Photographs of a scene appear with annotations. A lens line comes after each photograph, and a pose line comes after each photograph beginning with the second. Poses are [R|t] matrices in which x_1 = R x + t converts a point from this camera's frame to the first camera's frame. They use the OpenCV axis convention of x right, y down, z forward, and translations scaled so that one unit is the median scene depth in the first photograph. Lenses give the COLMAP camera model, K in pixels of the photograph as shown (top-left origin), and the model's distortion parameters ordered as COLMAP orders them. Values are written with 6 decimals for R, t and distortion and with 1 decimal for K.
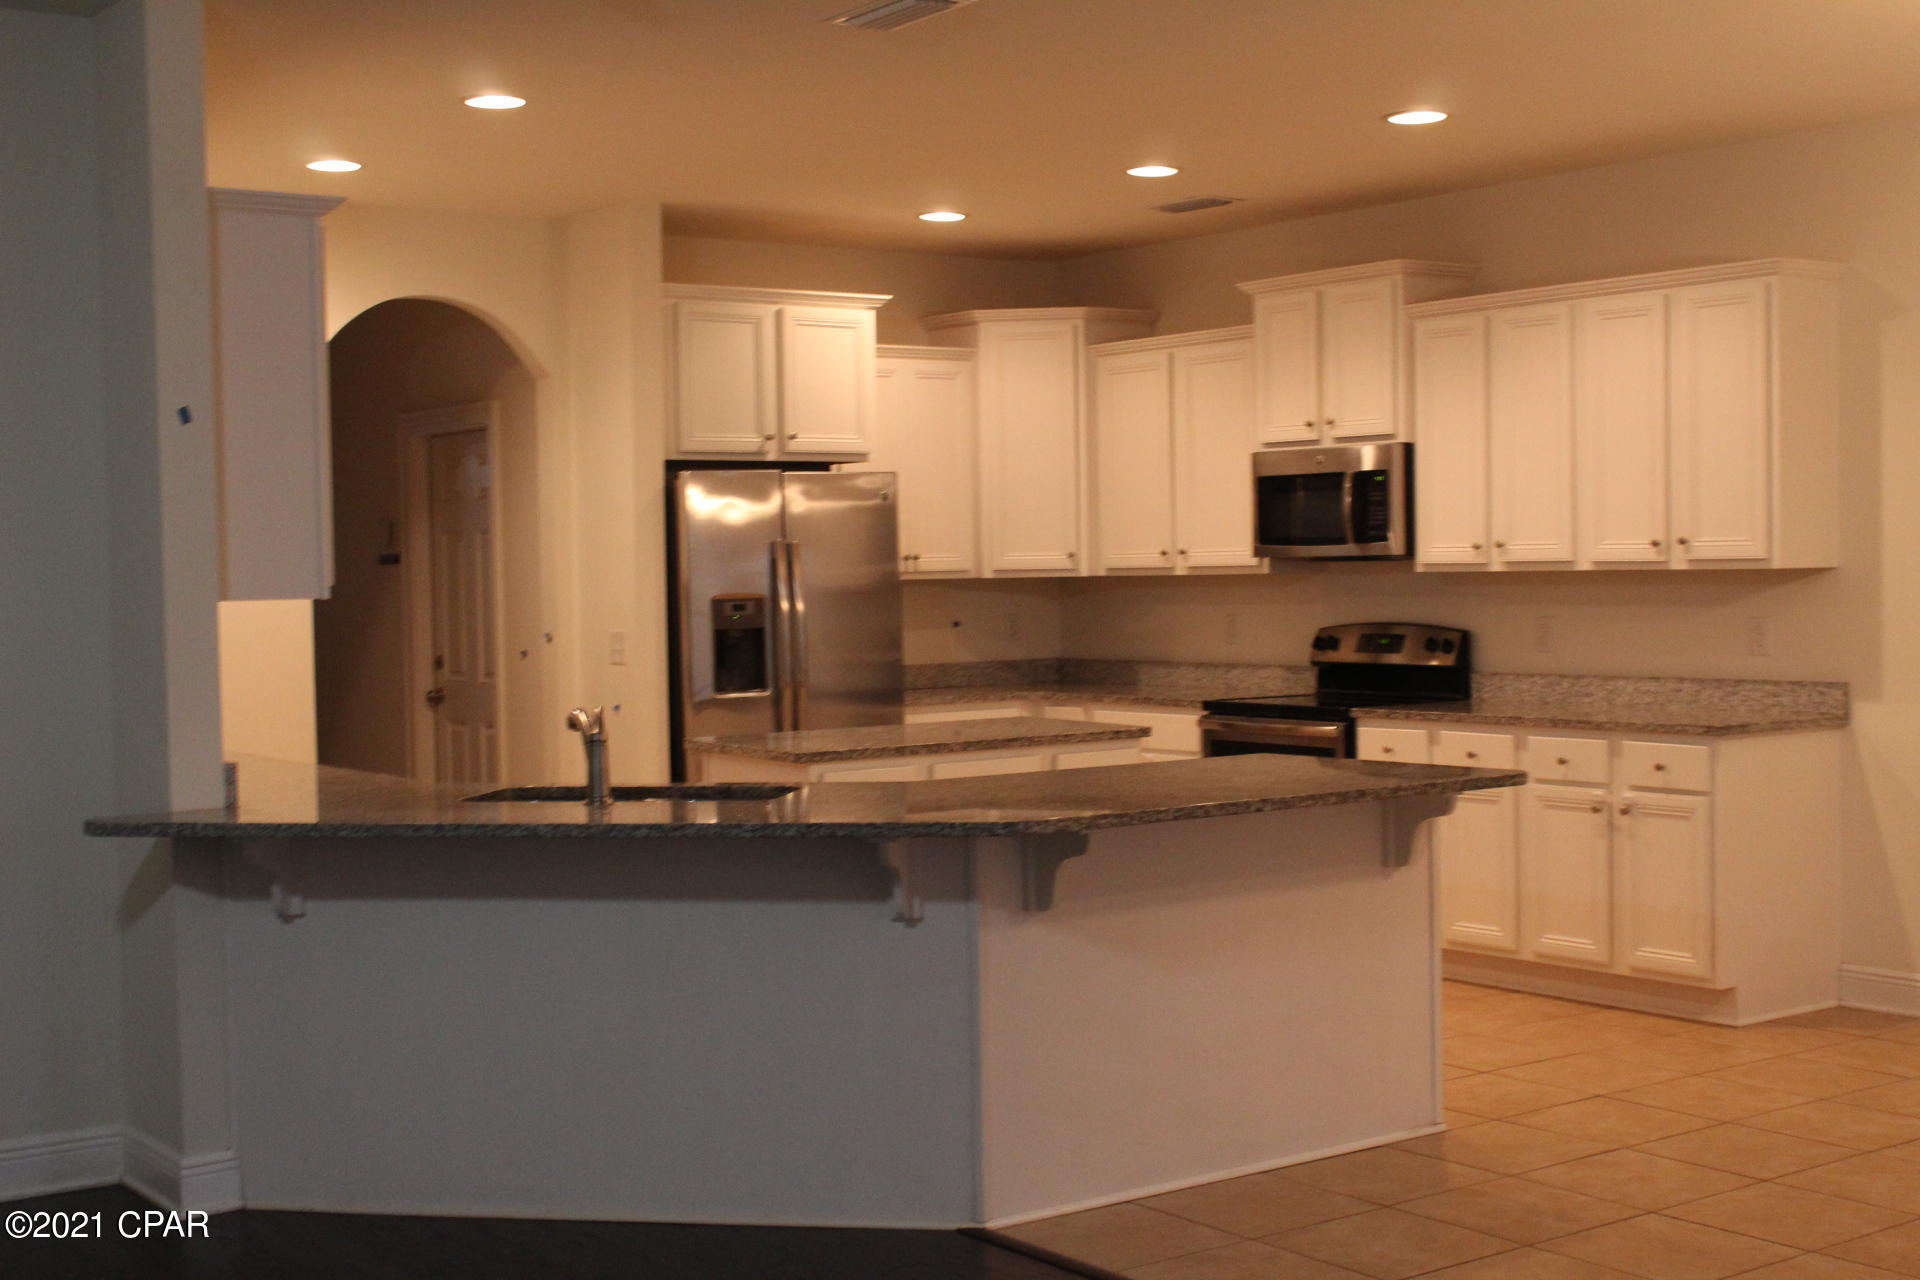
lens RADIAL K [[2465.6, 0, 960.0], [0, 2465.6, 639.3], [0, 0, 1]] dist [-0.047875, 0.000000]
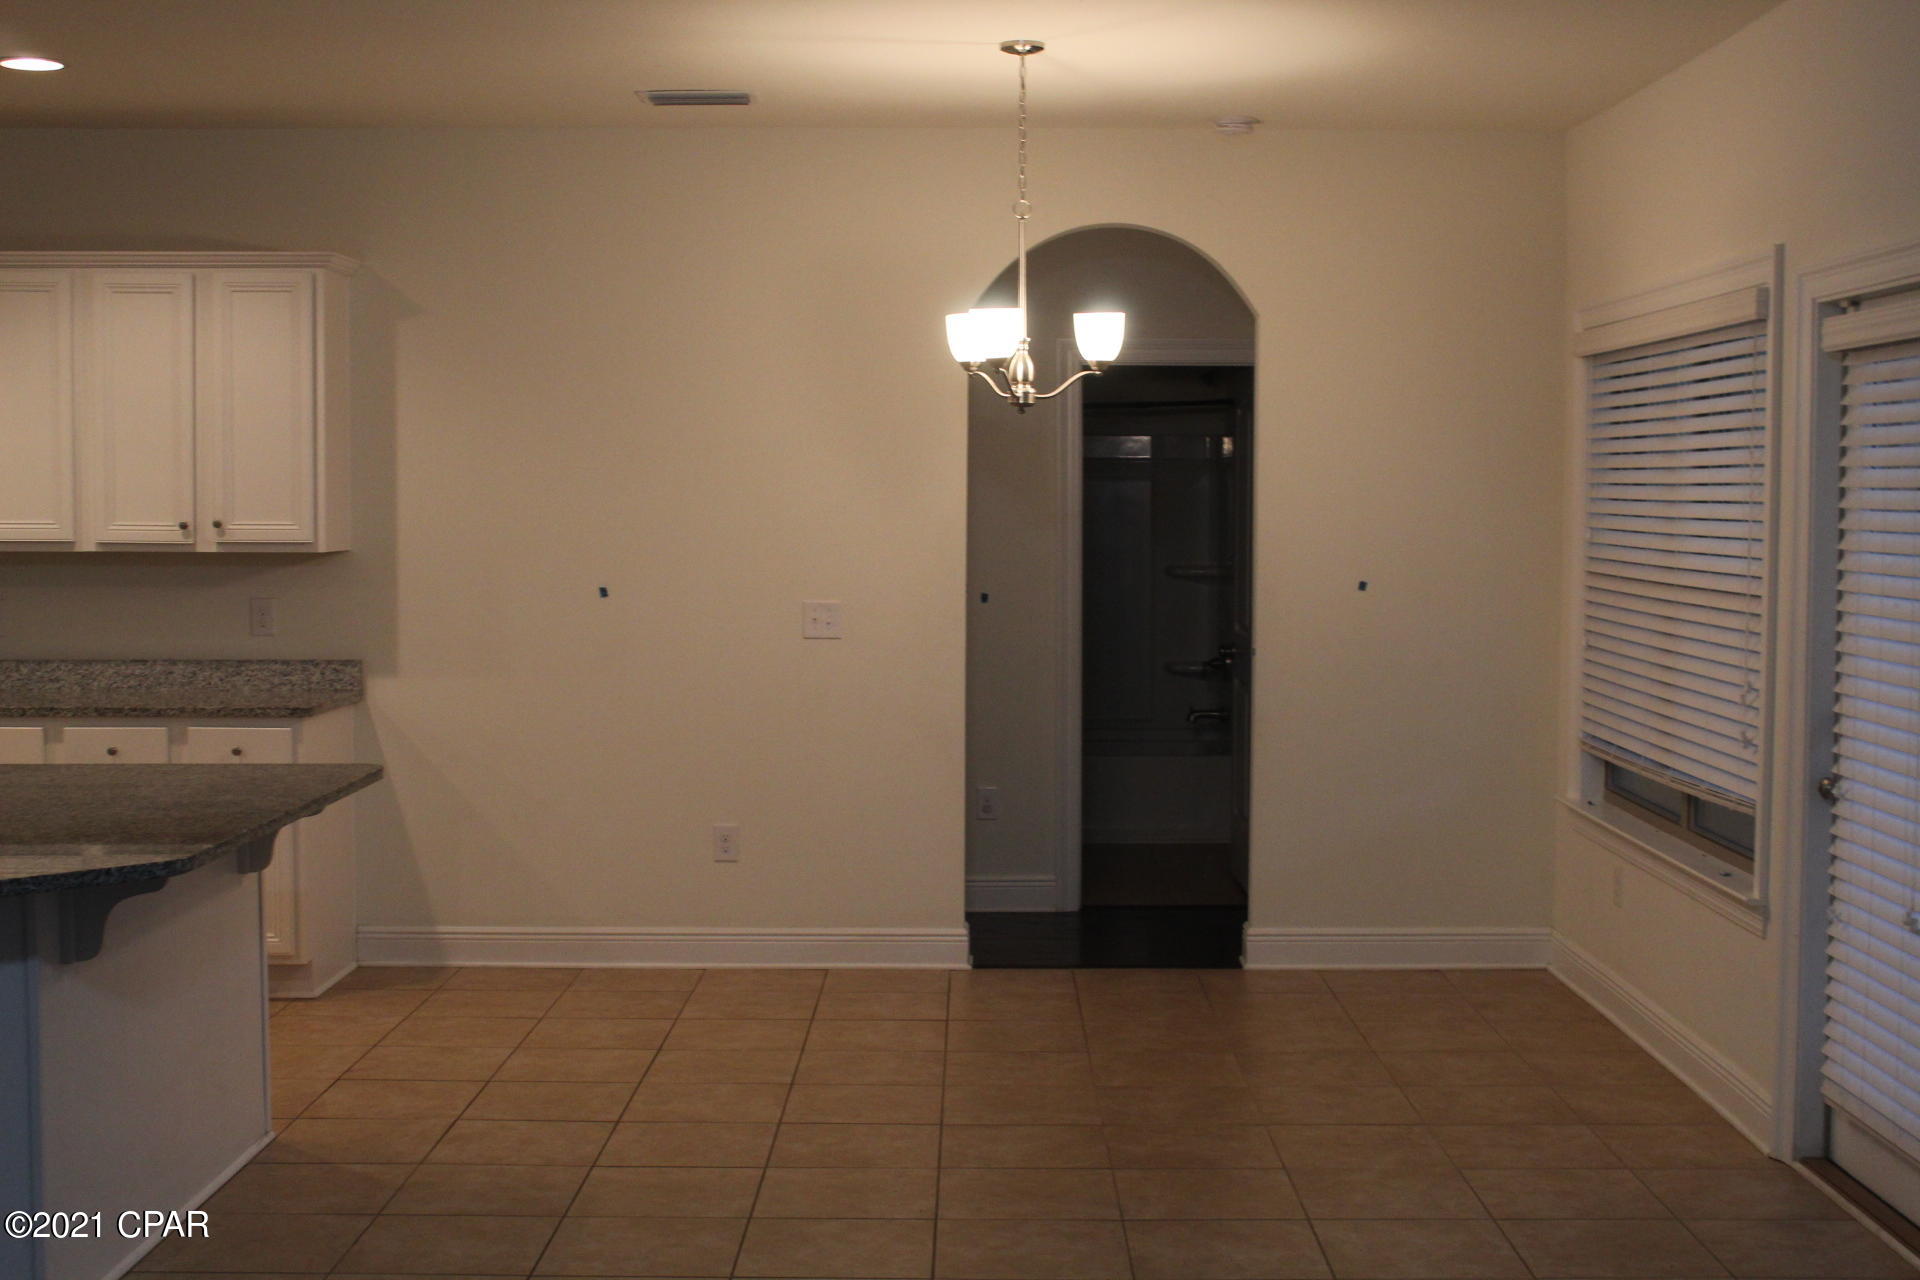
lens RADIAL K [[2465.6, 0, 959.1], [0, 2465.6, 636.6], [0, 0, 1]] dist [-0.047875, 0.000000]
pose [[0.580937, -0.026740, 0.813509, -0.350570], [0.010841, 0.999626, 0.025116, -0.016249], [-0.813876, -0.005772, 0.581009, 0.177019]]
